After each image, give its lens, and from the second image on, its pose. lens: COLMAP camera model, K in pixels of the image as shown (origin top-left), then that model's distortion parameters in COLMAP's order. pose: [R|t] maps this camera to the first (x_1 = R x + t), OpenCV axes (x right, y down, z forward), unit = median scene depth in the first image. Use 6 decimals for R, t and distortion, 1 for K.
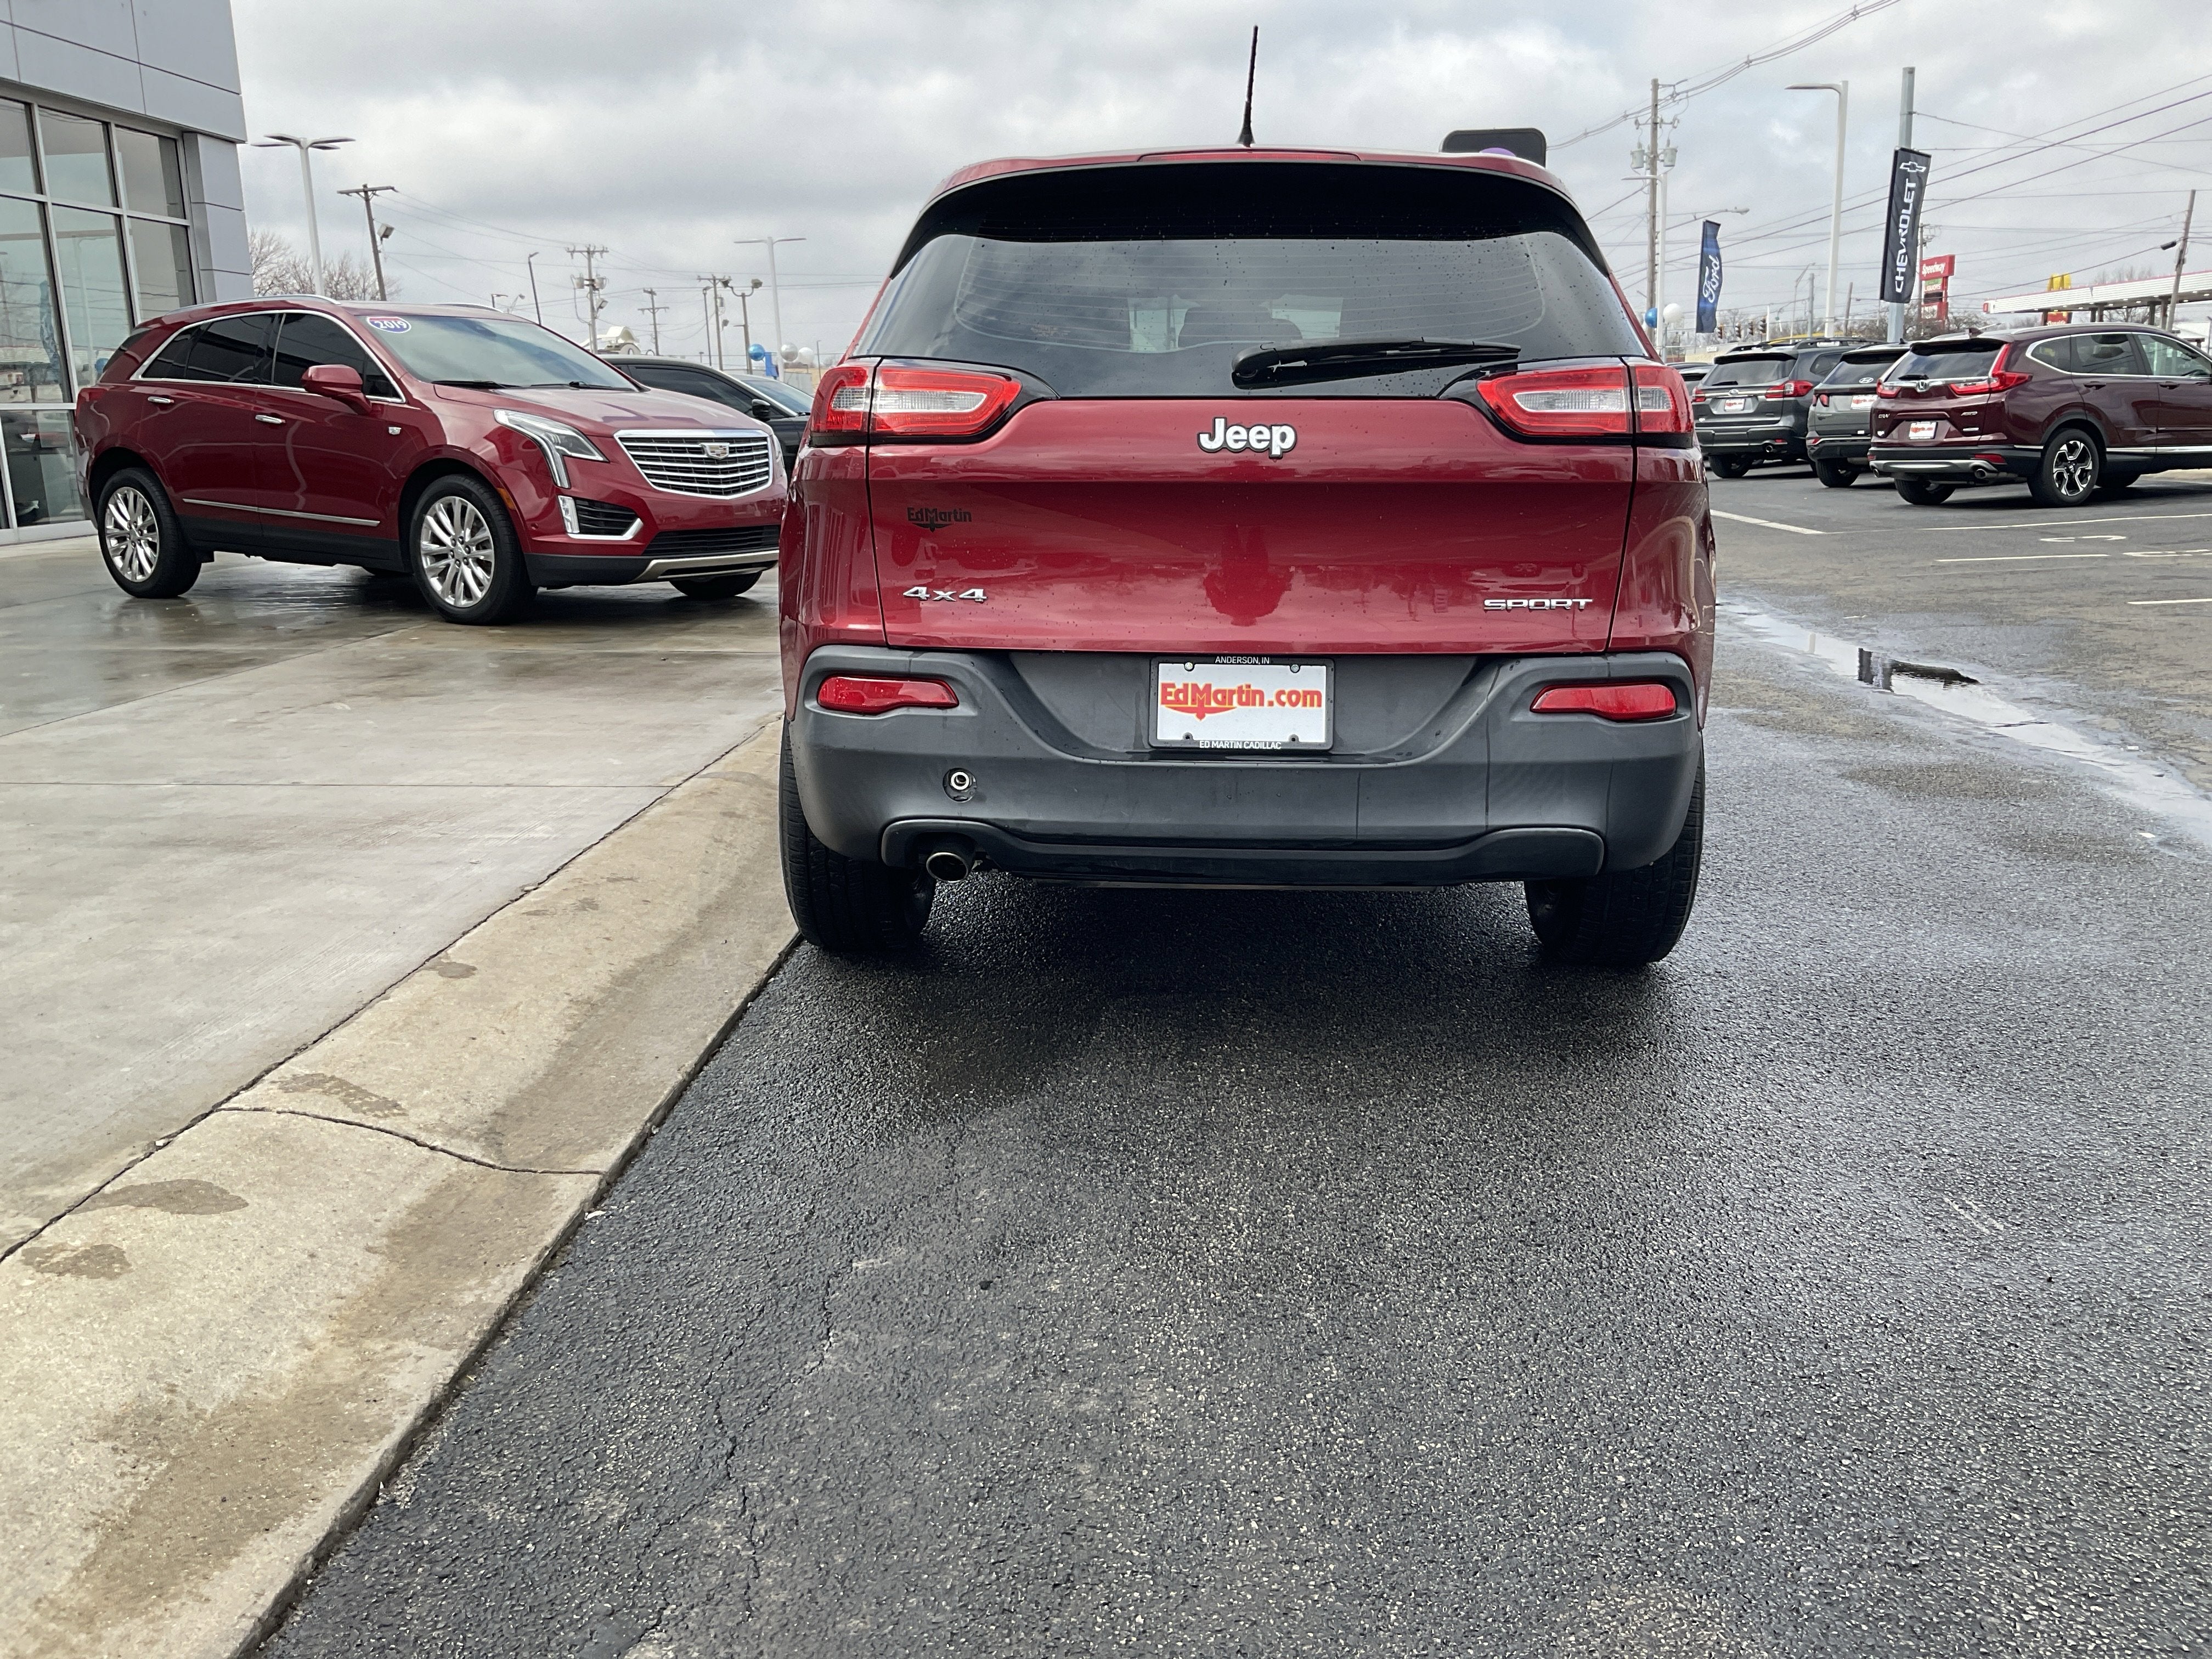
lens RADIAL K [[1825.5, 0, 1108.0], [0, 1825.5, 835.6], [0, 0, 1]] dist [0.067847, -0.133833]
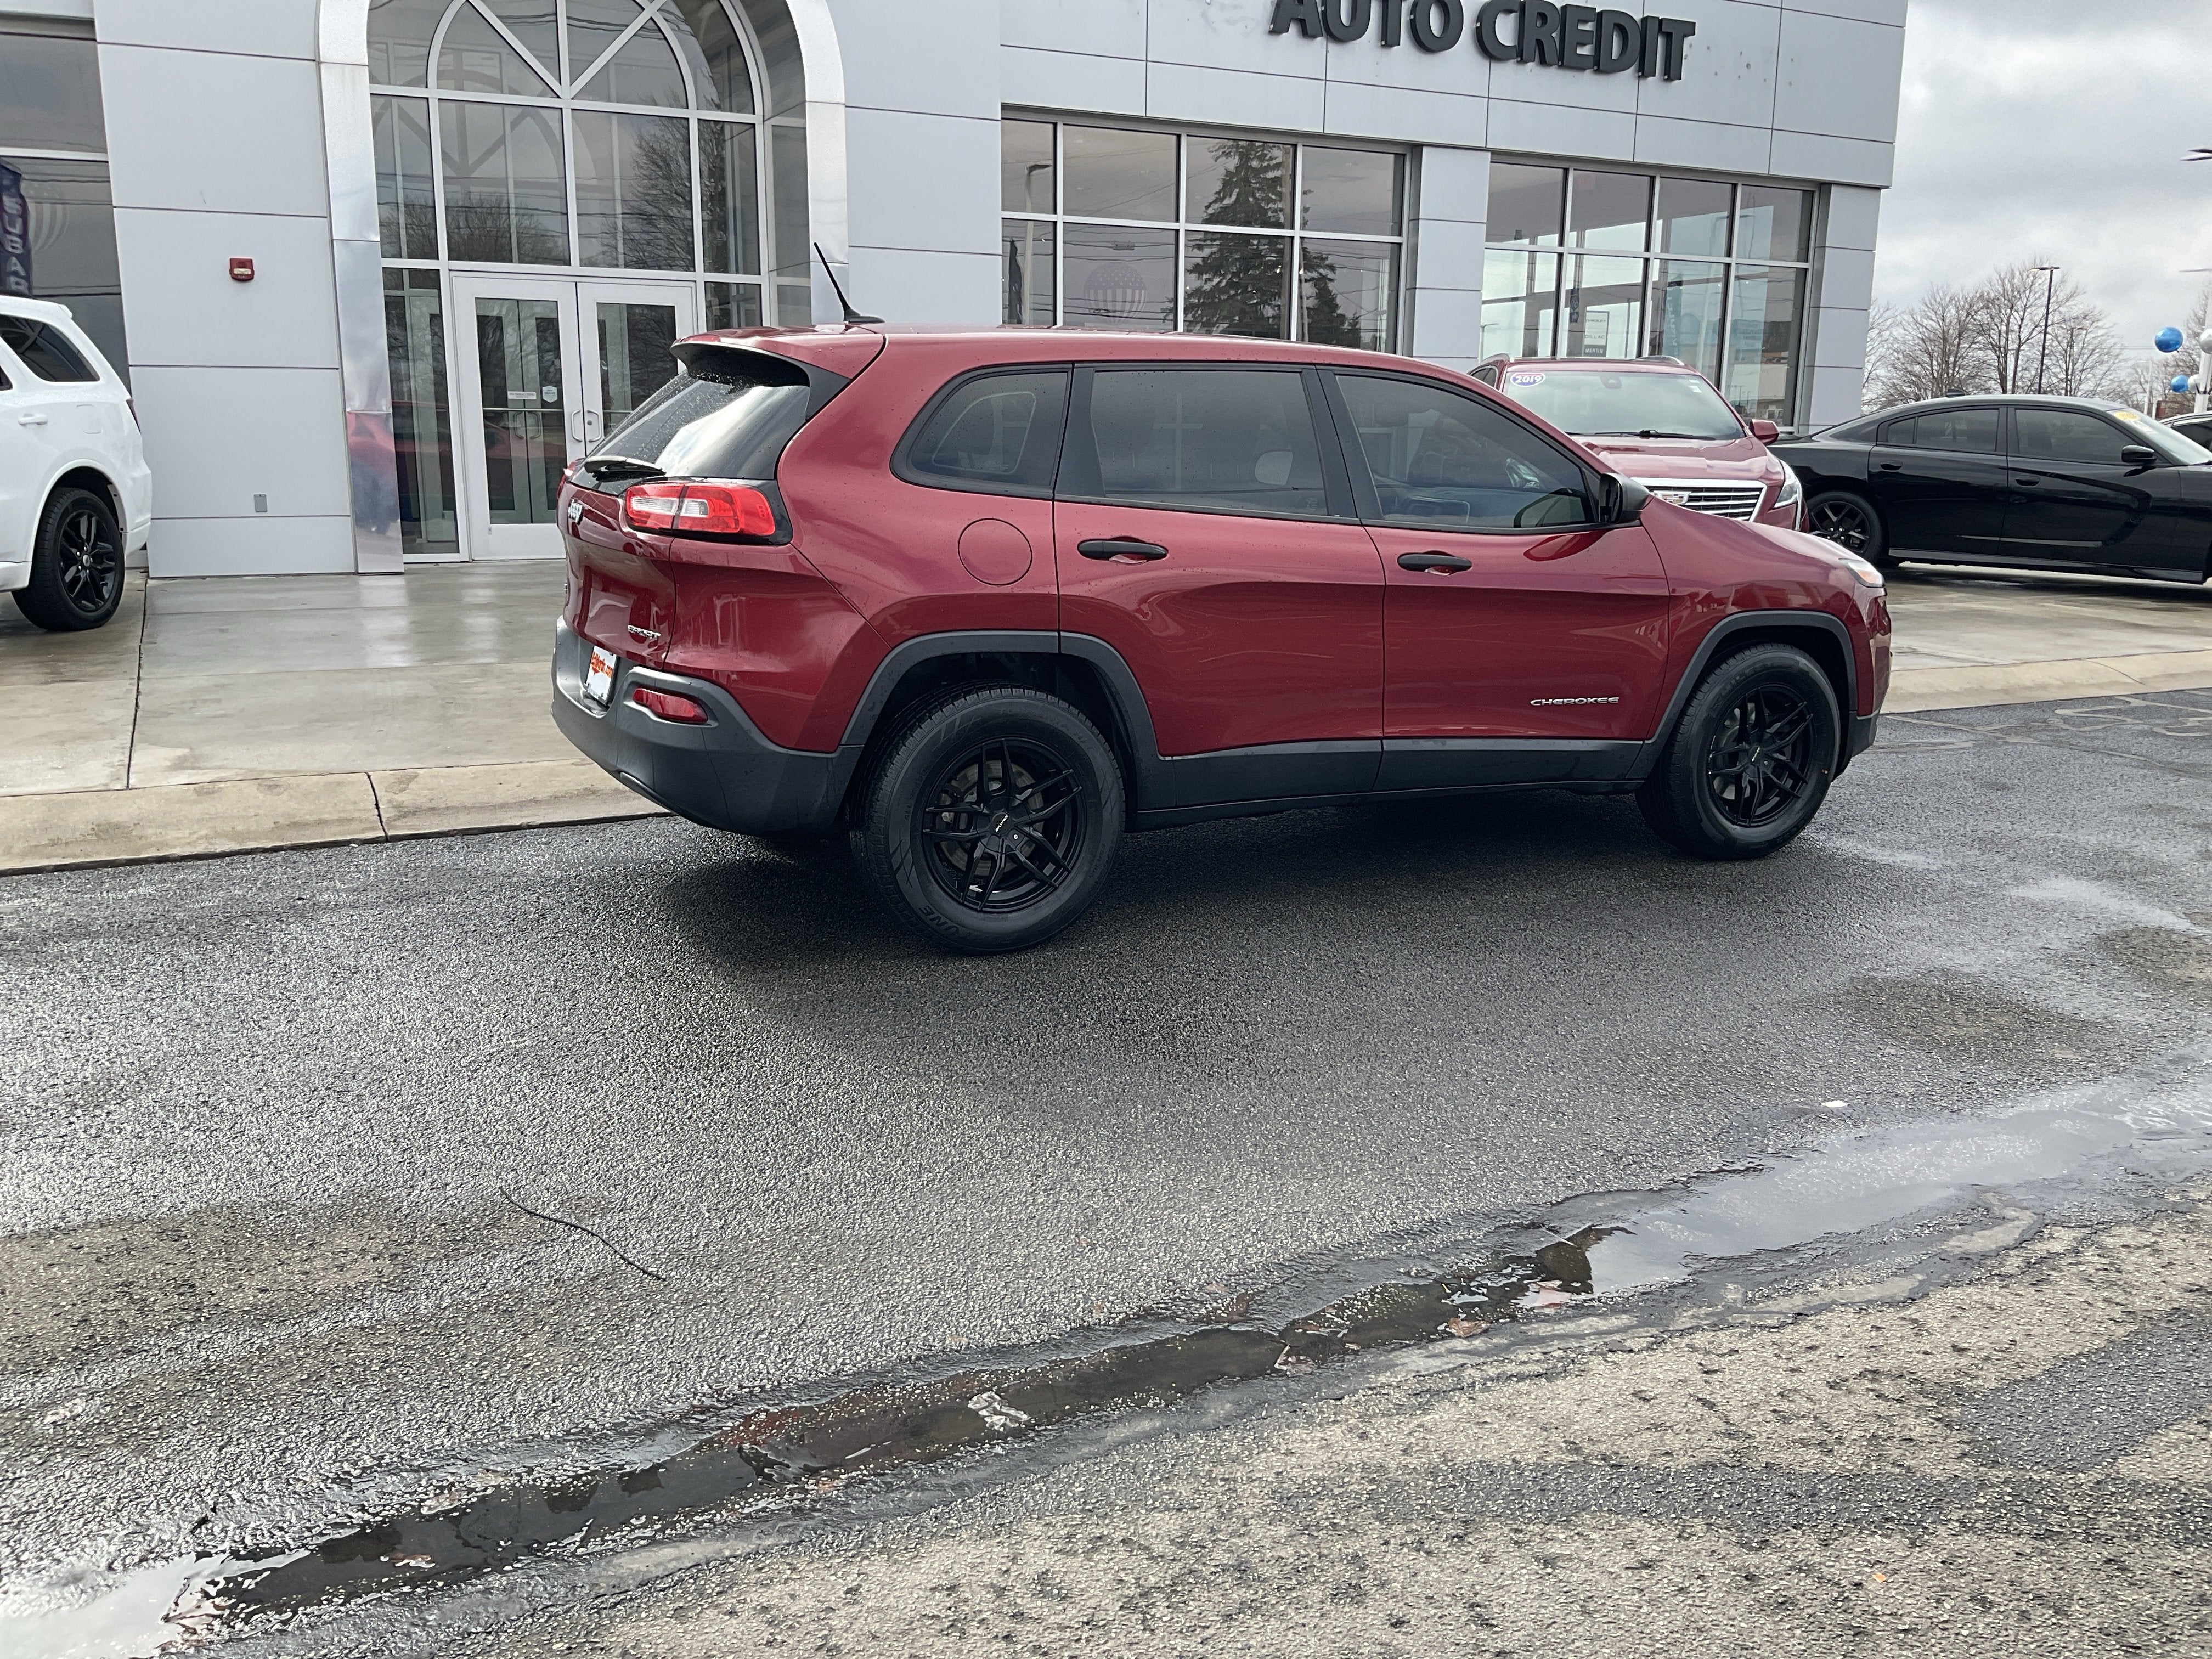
lens RADIAL K [[1825.5, 0, 1108.7], [0, 1825.5, 844.9], [0, 0, 1]] dist [0.067847, -0.133833]
pose [[0.499906, 0.222288, -0.837068, 0.808463], [-0.219764, 0.967426, 0.125659, -0.106781], [0.837734, 0.121140, 0.532473, 0.238949]]
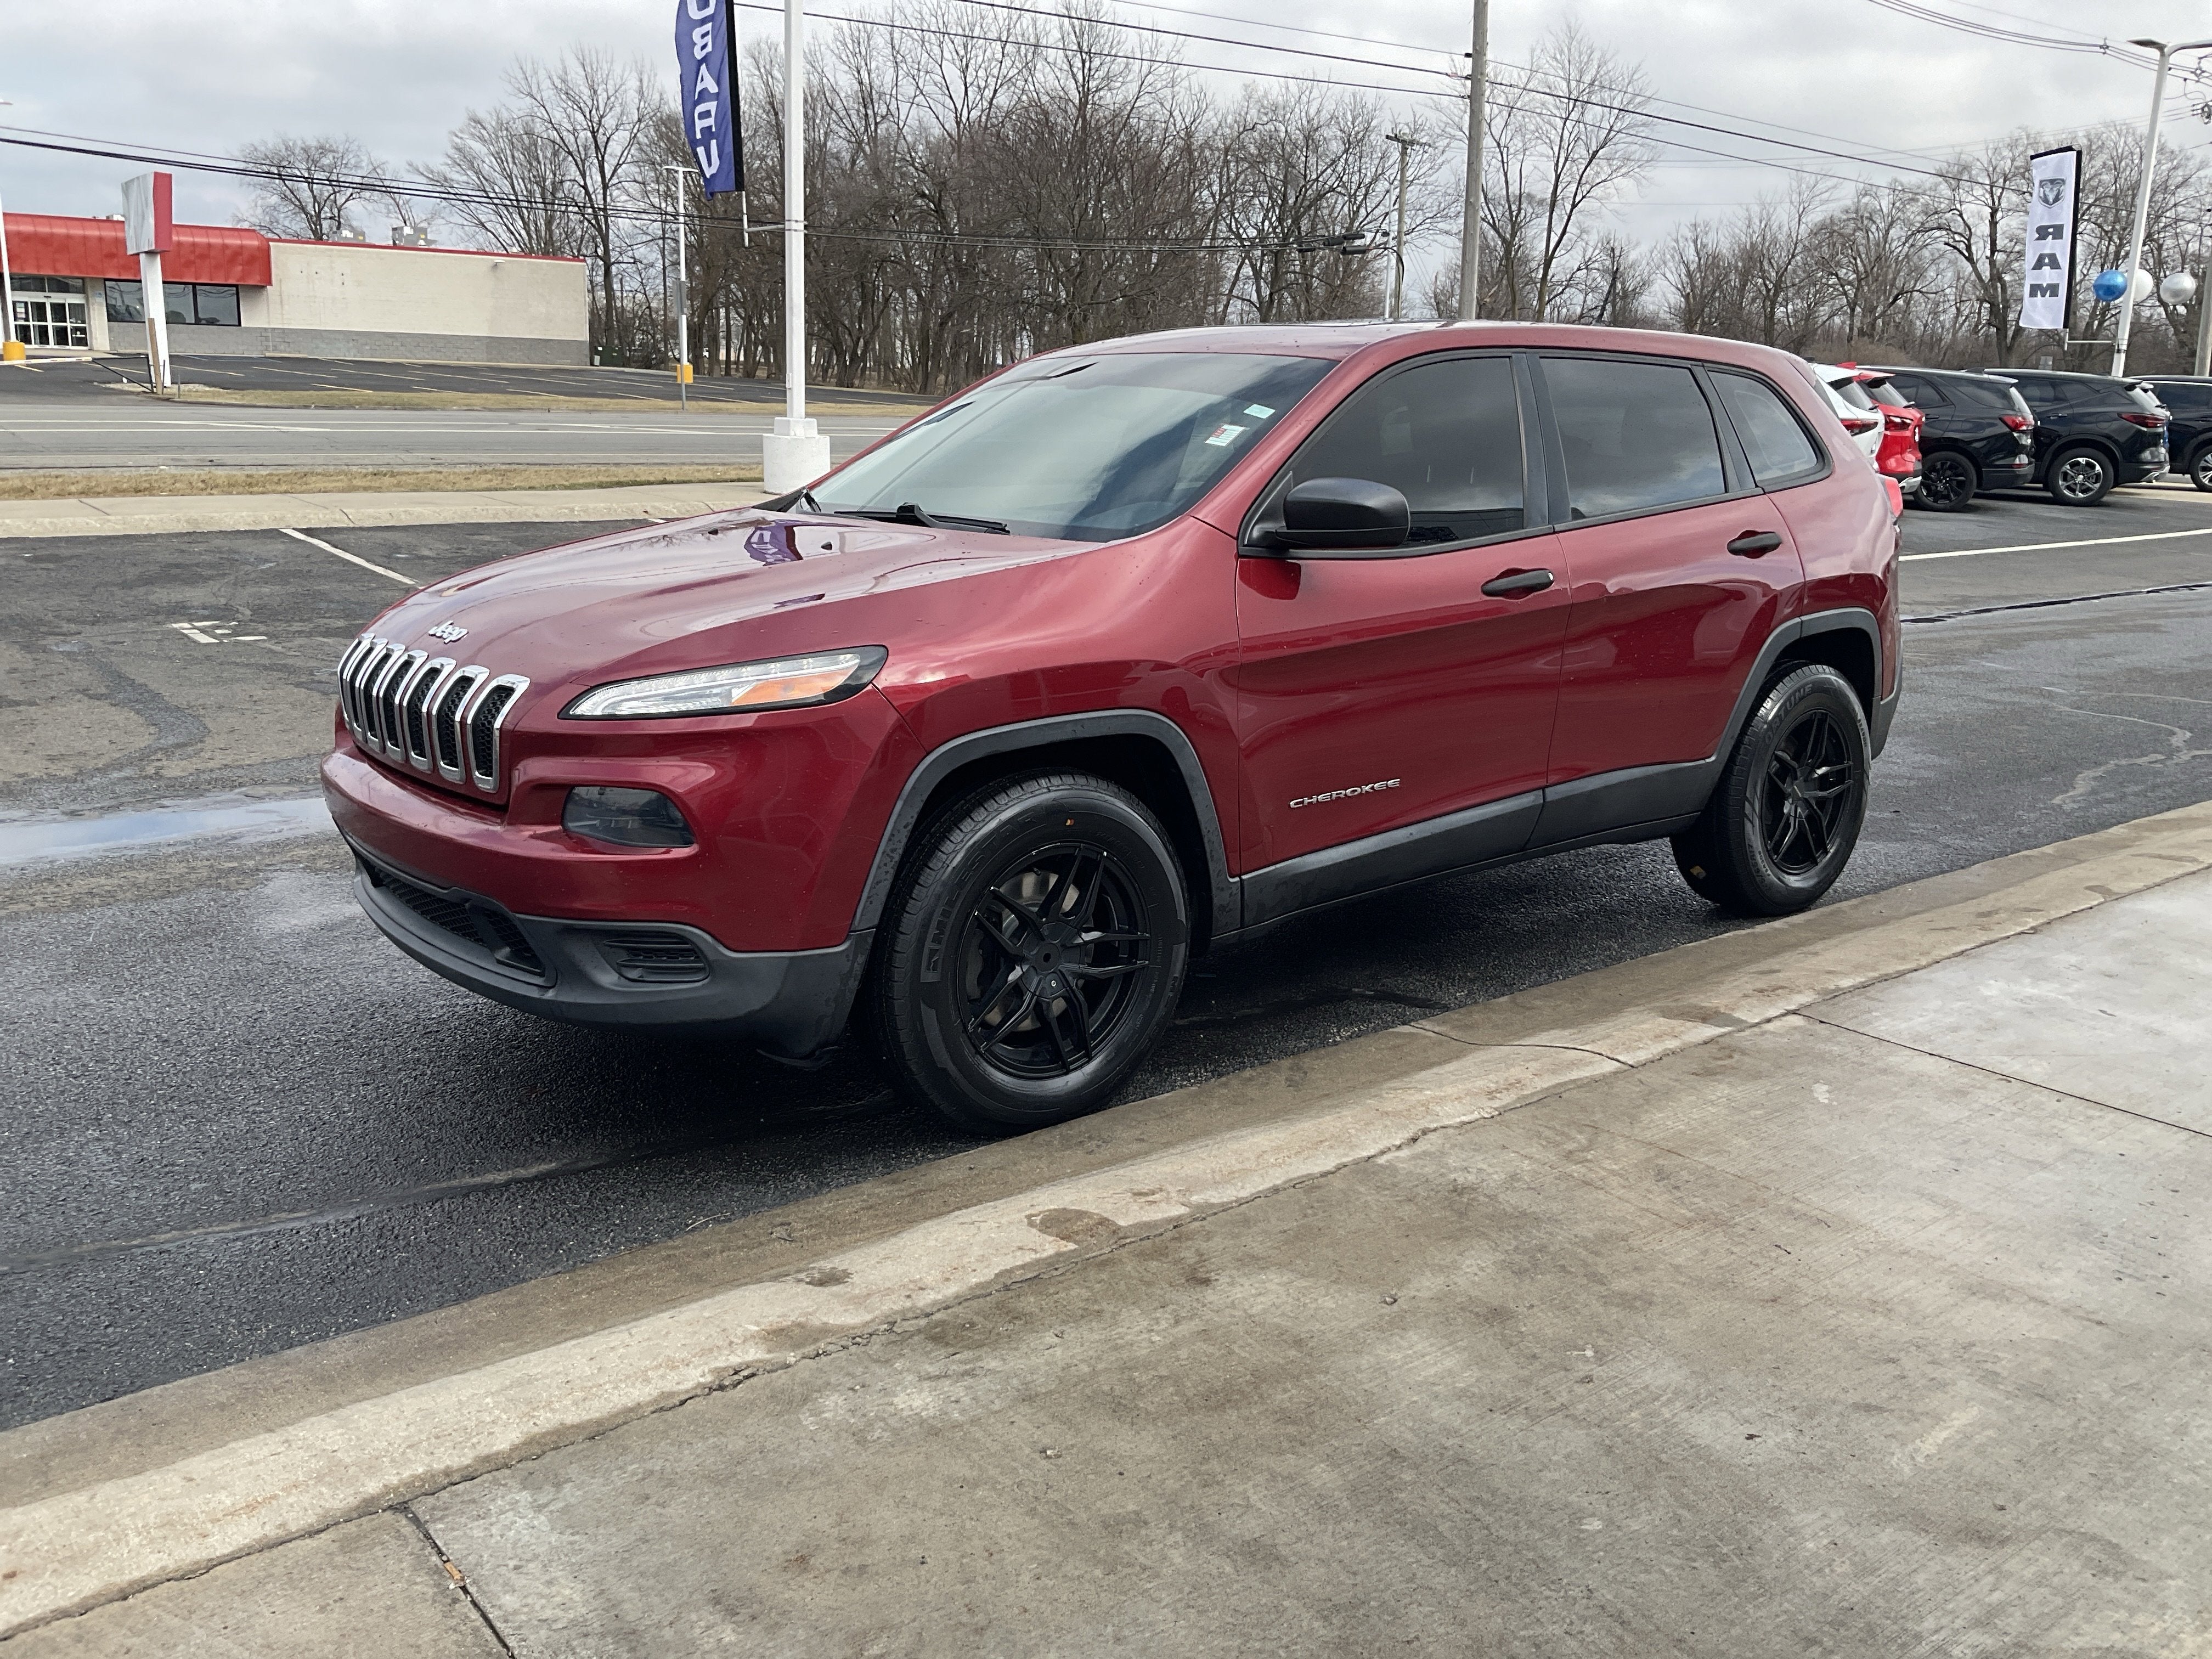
lens RADIAL K [[1825.5, 0, 1092.2], [0, 1825.5, 849.7], [0, 0, 1]] dist [0.067847, -0.133833]
pose [[-0.668366, -0.183372, 0.720876, -0.464305], [0.153718, 0.914166, 0.375061, -0.338320], [-0.727776, 0.361489, -0.582810, 1.296598]]
